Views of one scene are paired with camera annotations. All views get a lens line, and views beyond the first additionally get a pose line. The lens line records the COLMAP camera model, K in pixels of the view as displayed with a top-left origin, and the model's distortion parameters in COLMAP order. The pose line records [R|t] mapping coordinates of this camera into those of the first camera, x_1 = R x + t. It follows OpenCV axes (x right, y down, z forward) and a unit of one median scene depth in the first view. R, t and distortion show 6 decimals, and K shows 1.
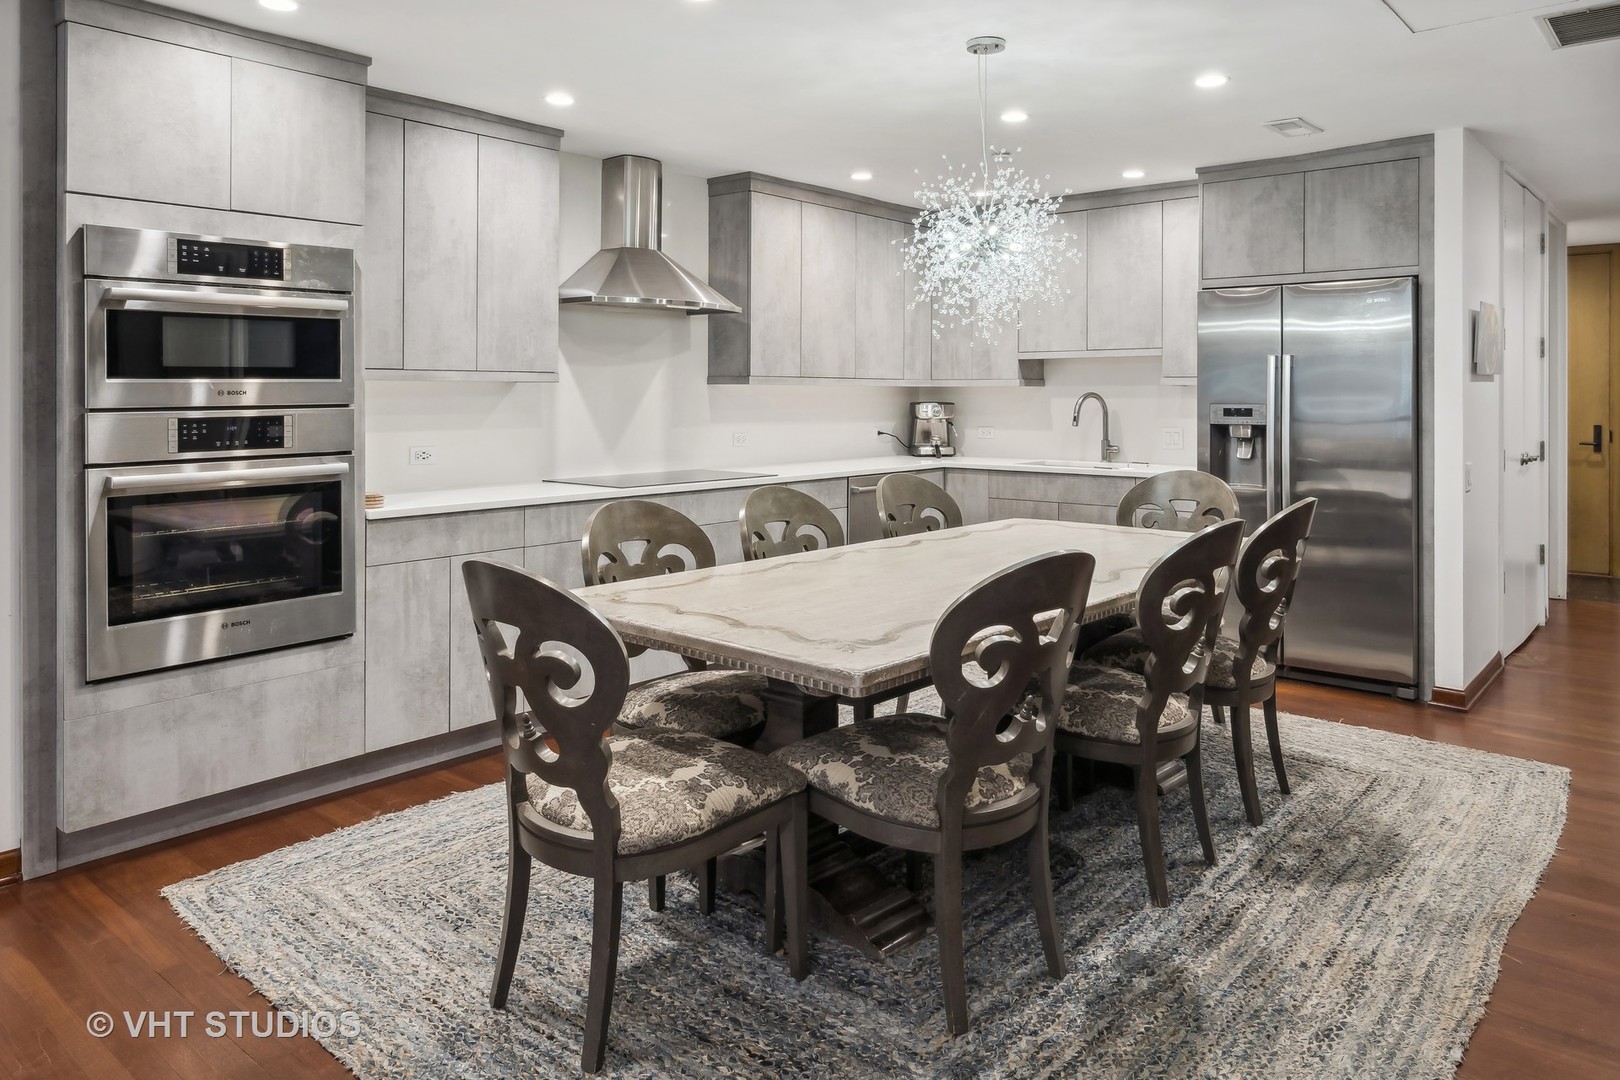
lens RADIAL K [[1058.2, 0, 810.4], [0, 1058.2, 483.8], [0, 0, 1]] dist [0.003580, -0.000586]
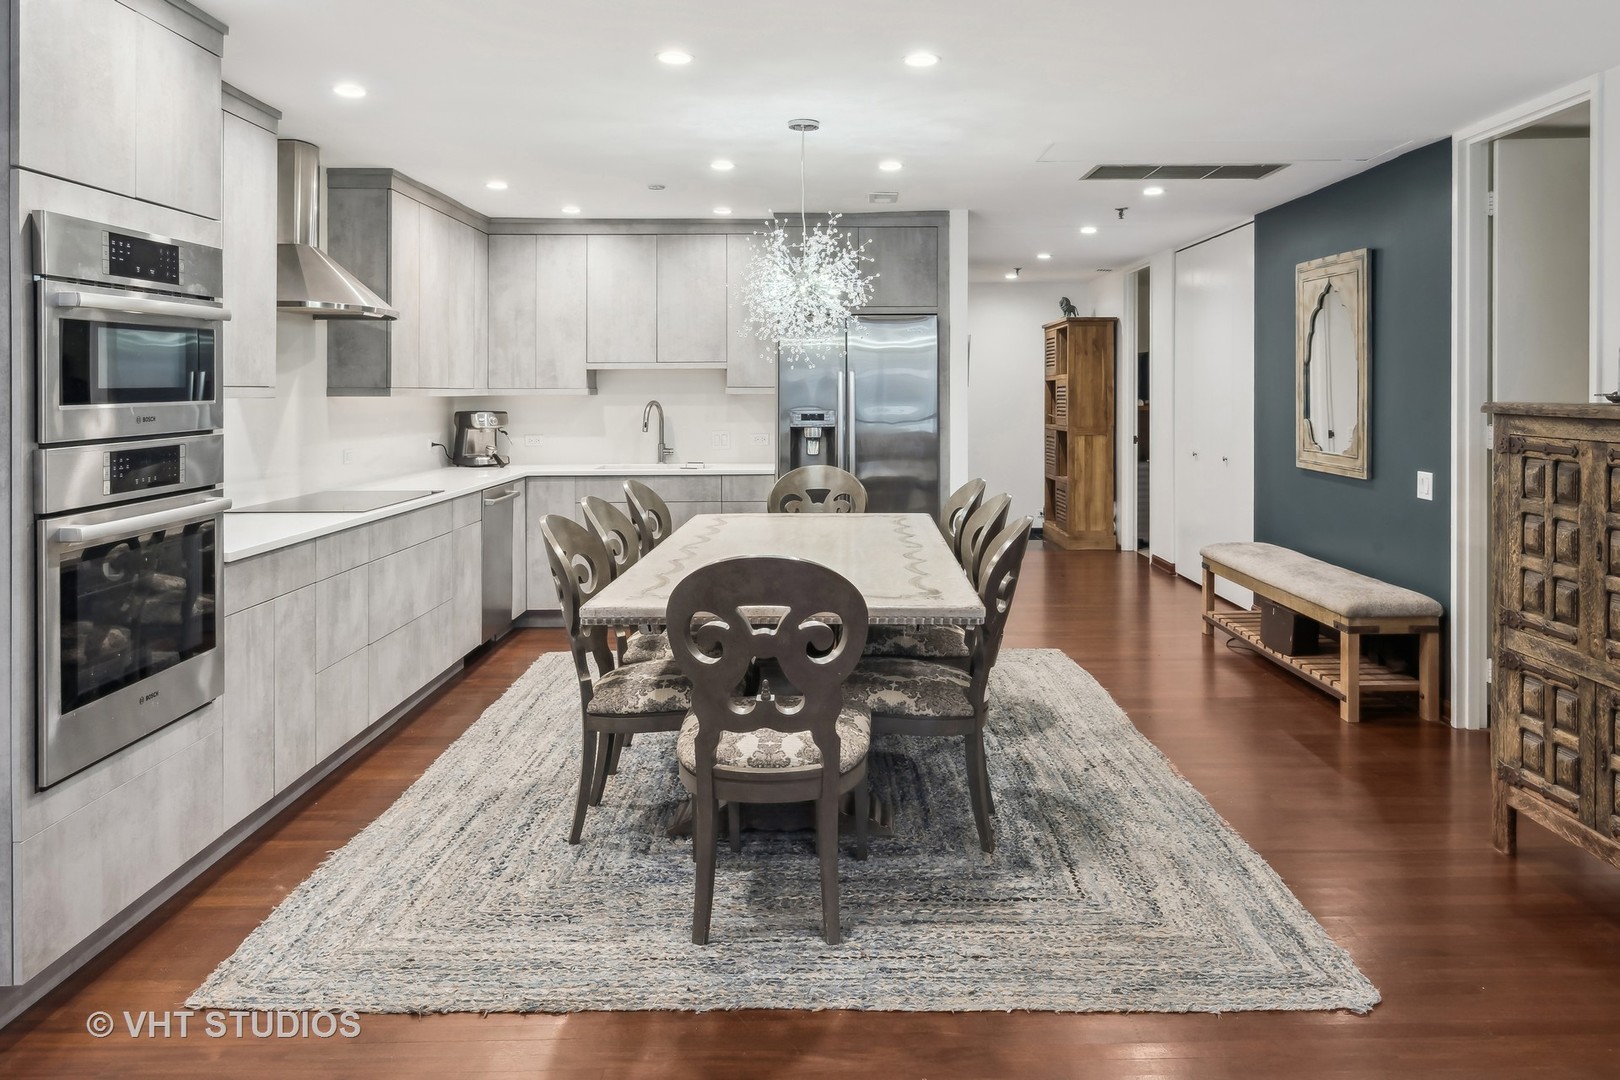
lens RADIAL K [[1154.7, 0, 810.0], [0, 1154.7, 540.0], [0, 0, 1]] dist [0.003929, -0.000172]
pose [[0.756137, -0.088171, 0.648446, -0.663343], [0.060522, 0.996057, 0.064863, -0.016795], [-0.651608, -0.009800, 0.758492, -0.025621]]
